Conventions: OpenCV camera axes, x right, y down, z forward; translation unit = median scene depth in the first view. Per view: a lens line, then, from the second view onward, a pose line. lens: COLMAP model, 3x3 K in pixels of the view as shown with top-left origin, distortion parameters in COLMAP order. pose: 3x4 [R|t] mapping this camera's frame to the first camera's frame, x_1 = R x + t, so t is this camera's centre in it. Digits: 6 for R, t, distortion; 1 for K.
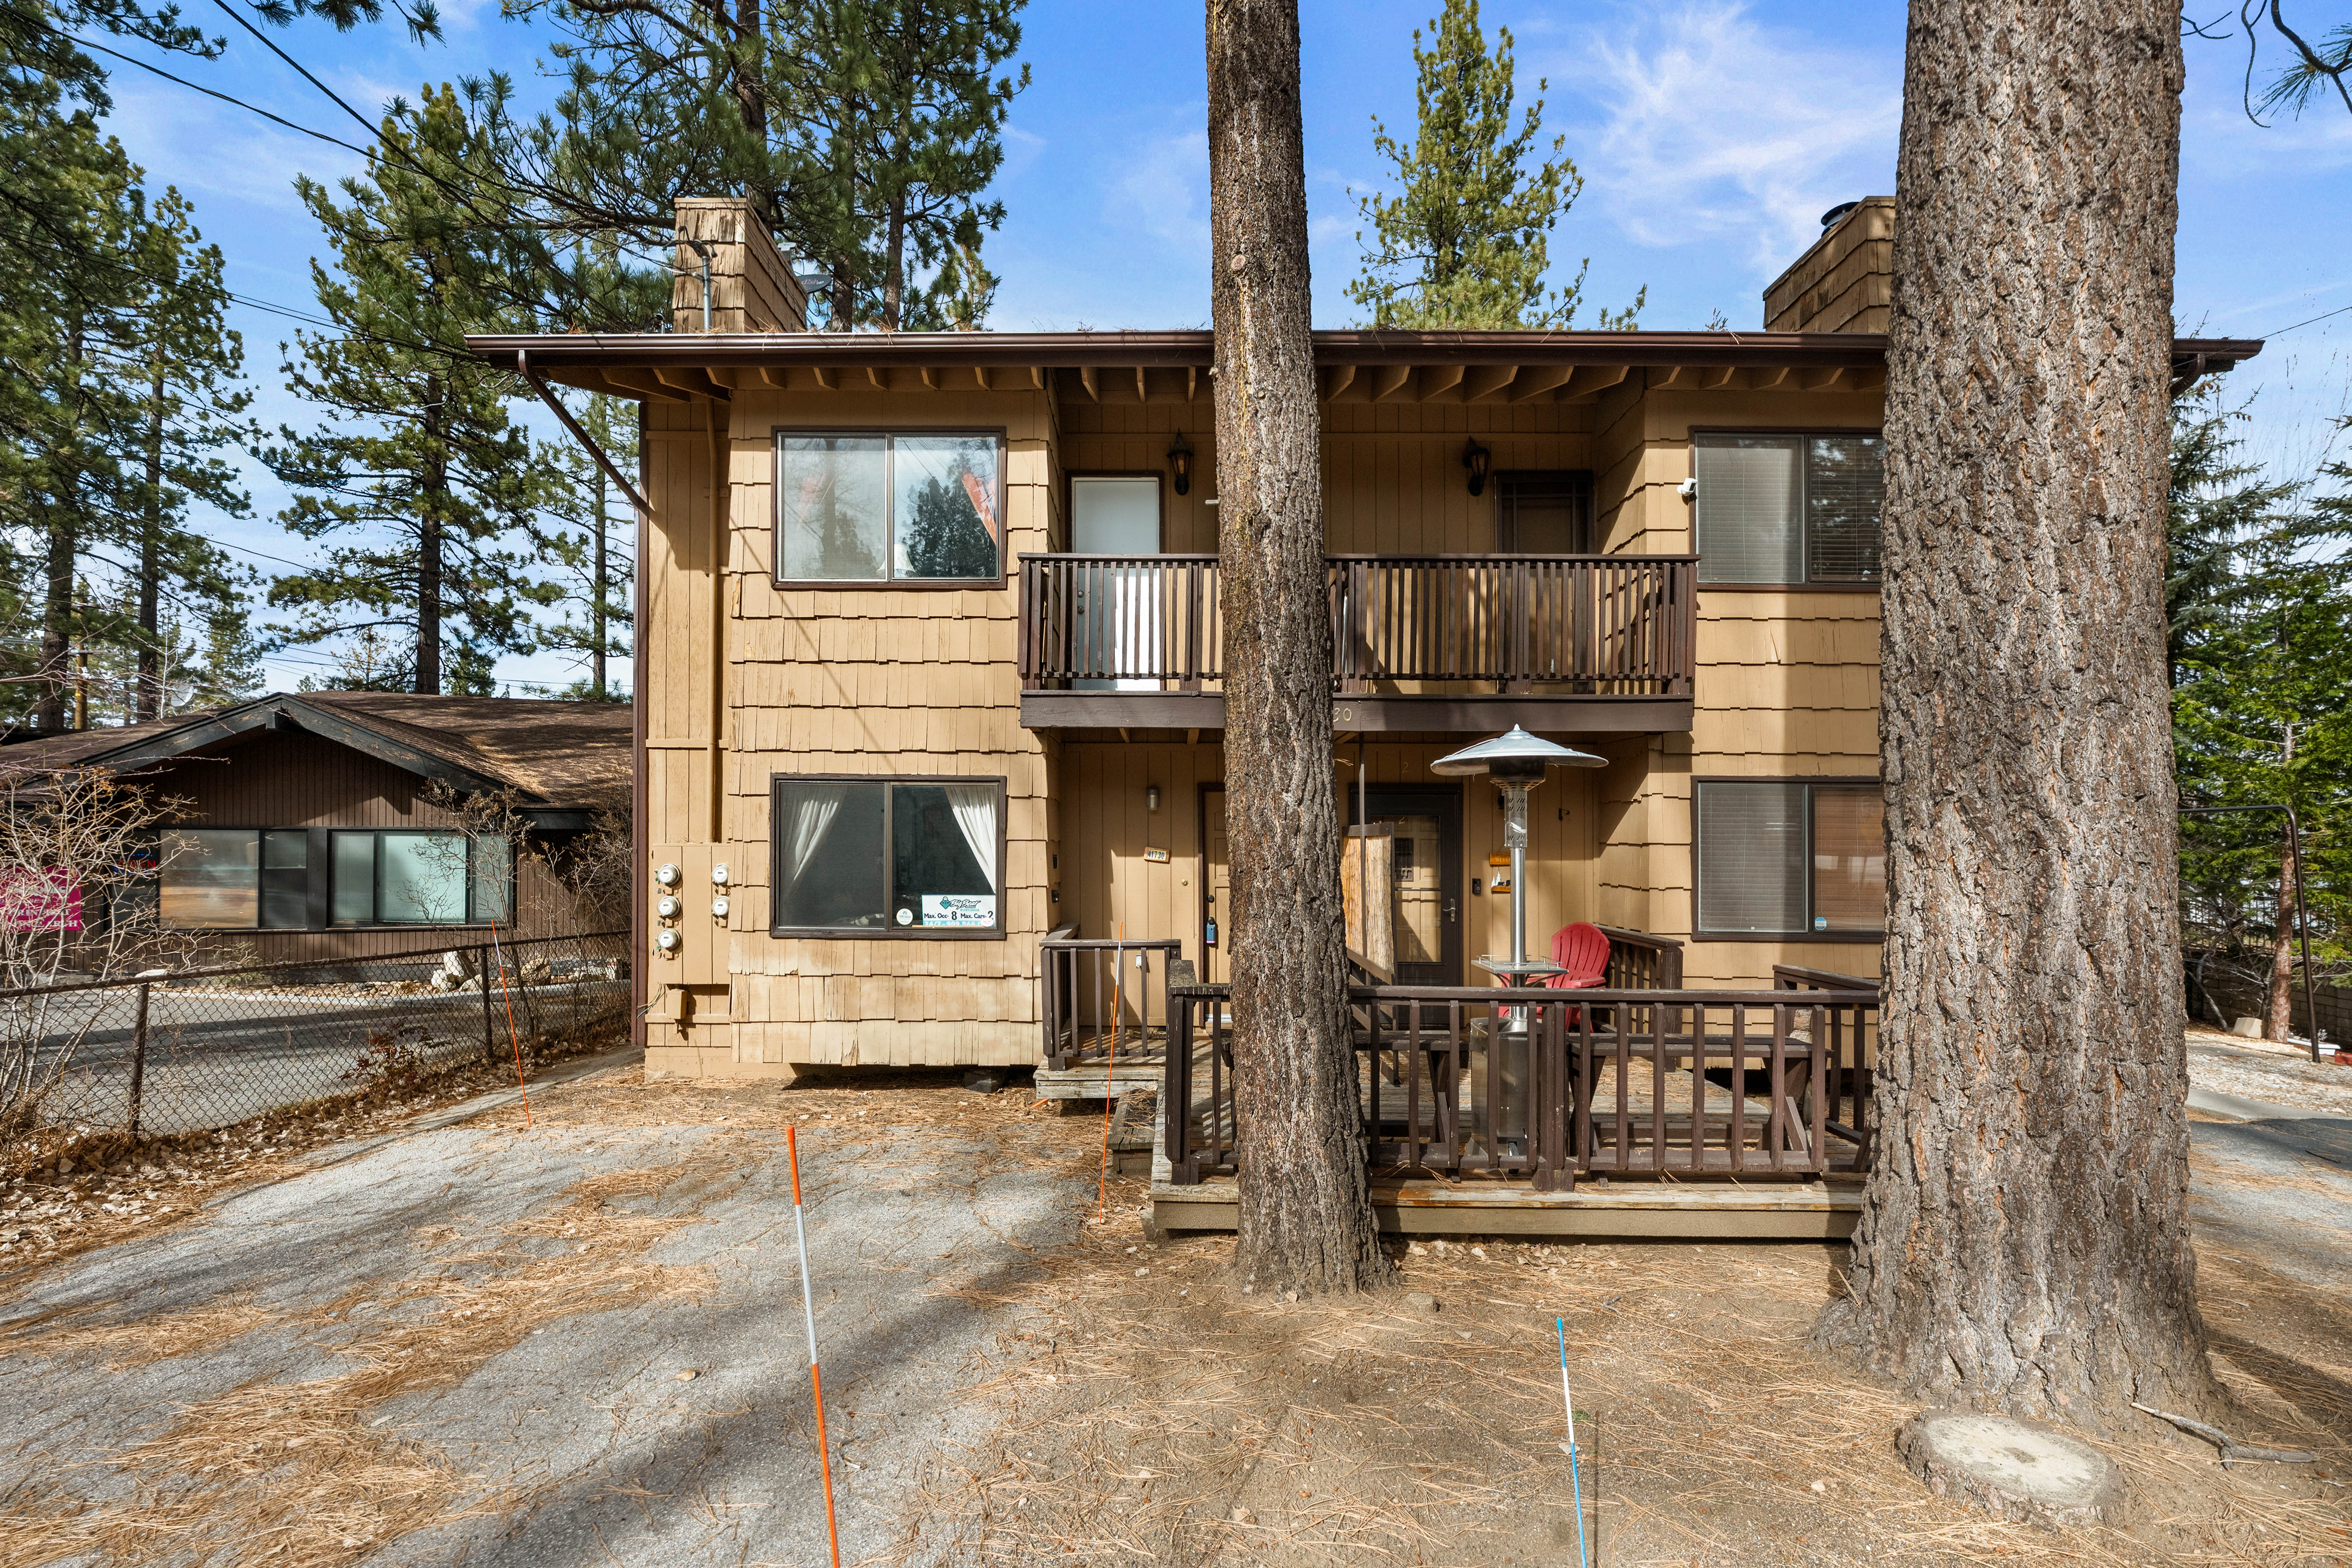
lens RADIAL K [[951.0, 0, 1174.6], [0, 951.0, 781.7], [0, 0, 1]] dist [-0.000616, 0.000246]
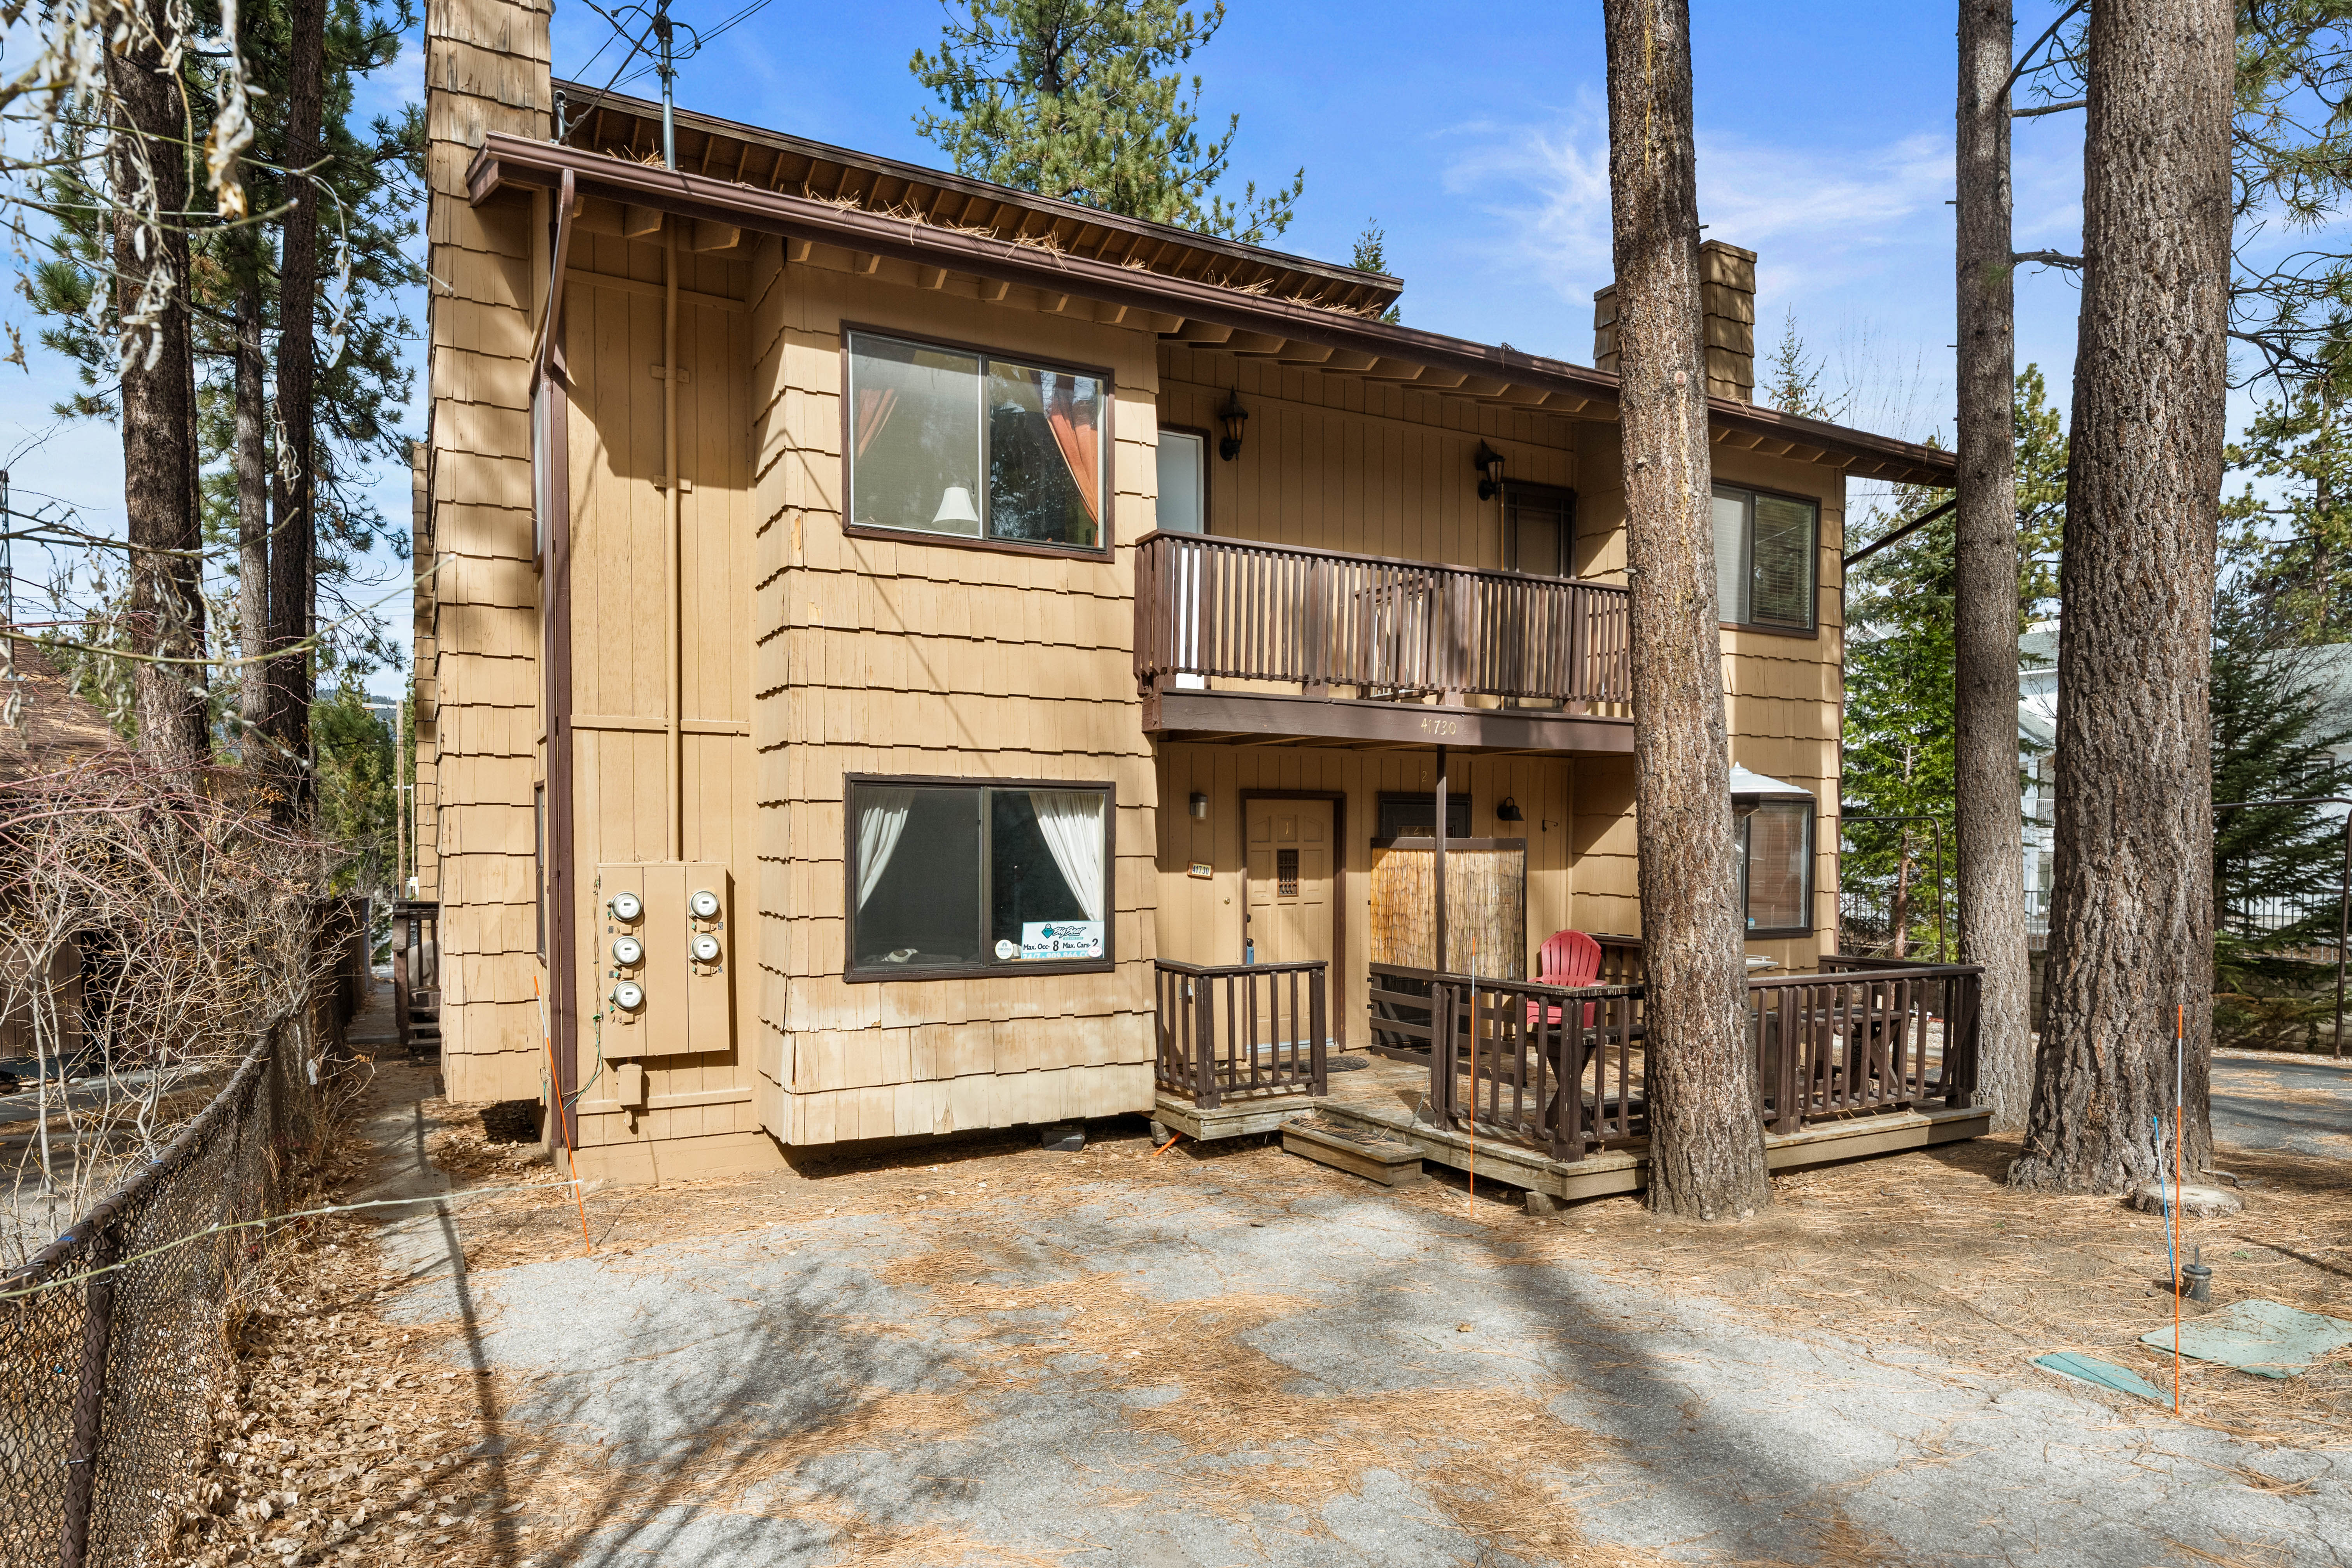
lens RADIAL K [[1403.5, 0, 1178.3], [0, 1403.5, 797.2], [0, 0, 1]] dist [-0.003617, -0.000256]
pose [[0.874787, 0.012658, 0.484342, -0.747782], [-0.029751, 0.999176, 0.027621, -0.029351], [-0.483594, -0.038572, 0.874442, -0.140576]]
